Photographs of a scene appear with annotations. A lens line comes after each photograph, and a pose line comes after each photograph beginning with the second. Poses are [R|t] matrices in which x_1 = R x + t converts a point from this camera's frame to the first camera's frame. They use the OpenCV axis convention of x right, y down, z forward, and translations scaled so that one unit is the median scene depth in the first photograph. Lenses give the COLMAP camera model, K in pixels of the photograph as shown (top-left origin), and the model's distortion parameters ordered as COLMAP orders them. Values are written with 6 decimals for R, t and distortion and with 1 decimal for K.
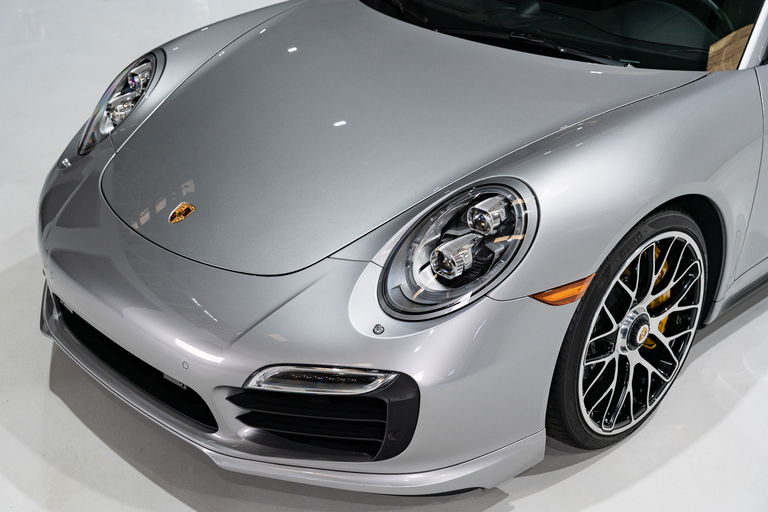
lens RADIAL K [[1072.3, 0, 384.0], [0, 1072.3, 256.0], [0, 0, 1]] dist [0.021183, 0.019829]
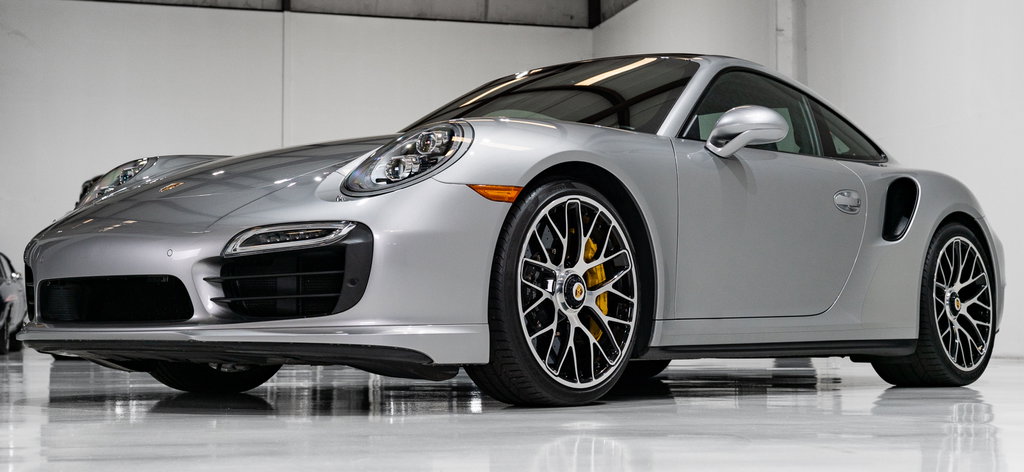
lens RADIAL K [[1460.6, 0, 512.0], [0, 1460.6, 236.0], [0, 0, 1]] dist [0.008964, 0.013267]
pose [[0.996360, 0.015004, 0.083909, 0.043409], [0.030528, 0.856279, -0.515611, 0.827237], [-0.079586, 0.516296, 0.852704, -0.335086]]
